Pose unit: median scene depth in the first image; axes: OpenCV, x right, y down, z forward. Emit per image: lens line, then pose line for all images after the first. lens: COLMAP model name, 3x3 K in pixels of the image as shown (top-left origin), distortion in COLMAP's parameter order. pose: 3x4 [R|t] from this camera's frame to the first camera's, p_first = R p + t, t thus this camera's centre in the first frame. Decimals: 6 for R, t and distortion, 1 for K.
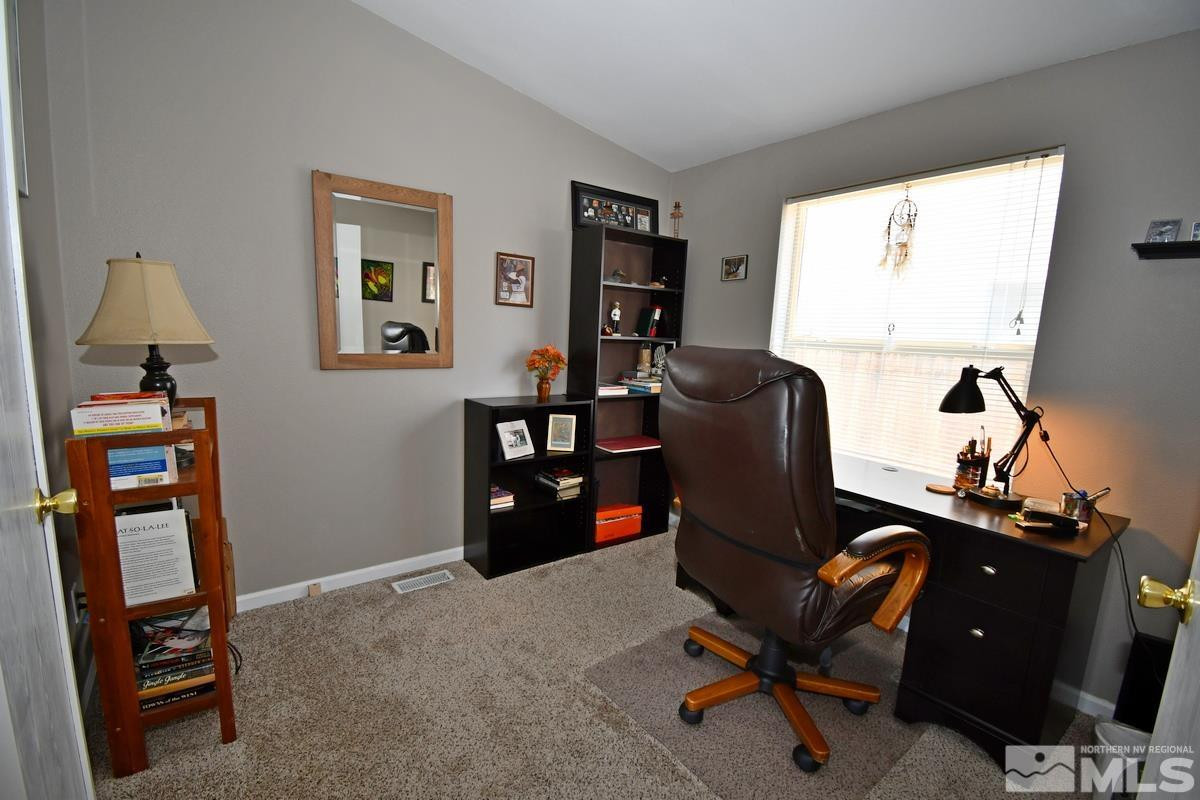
lens RADIAL K [[528.2, 0, 599.2], [0, 528.2, 410.1], [0, 0, 1]] dist [0.019657, -0.024099]
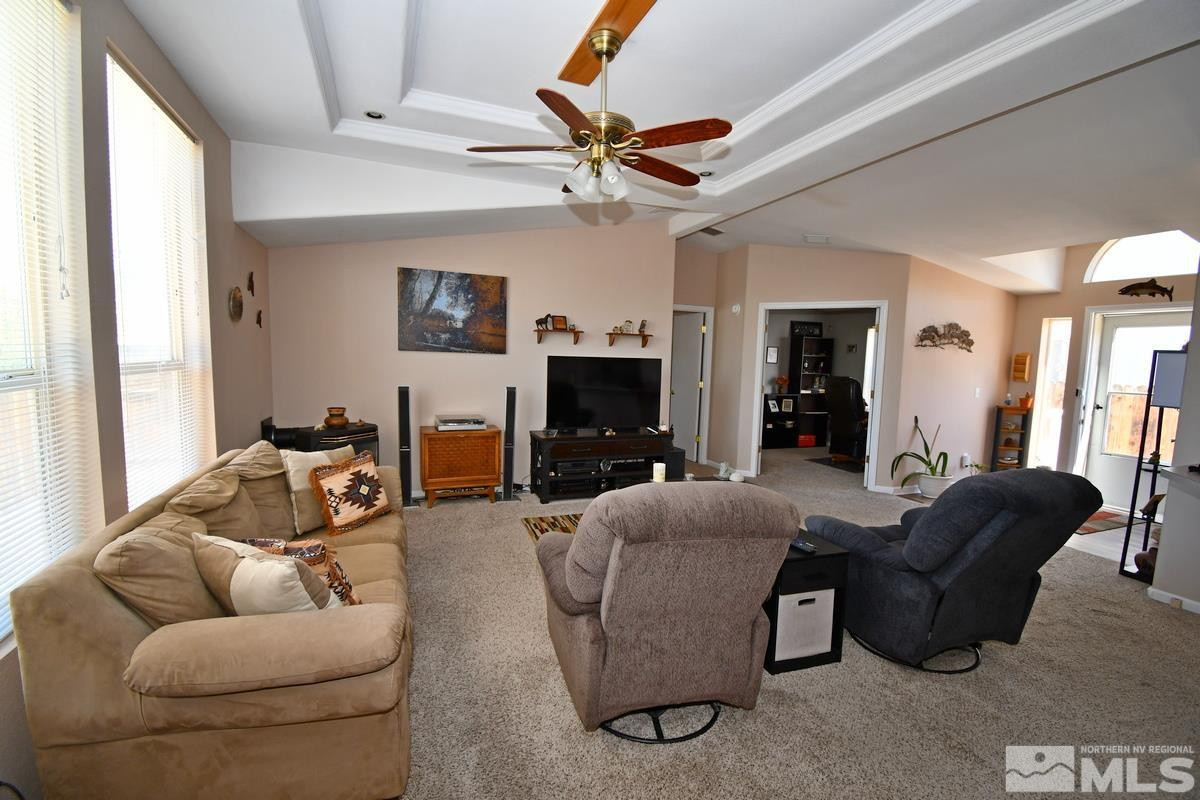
lens RADIAL K [[528.2, 0, 599.2], [0, 528.2, 410.1], [0, 0, 1]] dist [0.019657, -0.024099]
pose [[0.962562, 0.012570, -0.270771, -0.271293], [-0.028972, 0.997973, -0.056663, 0.256929], [0.269510, 0.062387, 0.960975, -2.050428]]
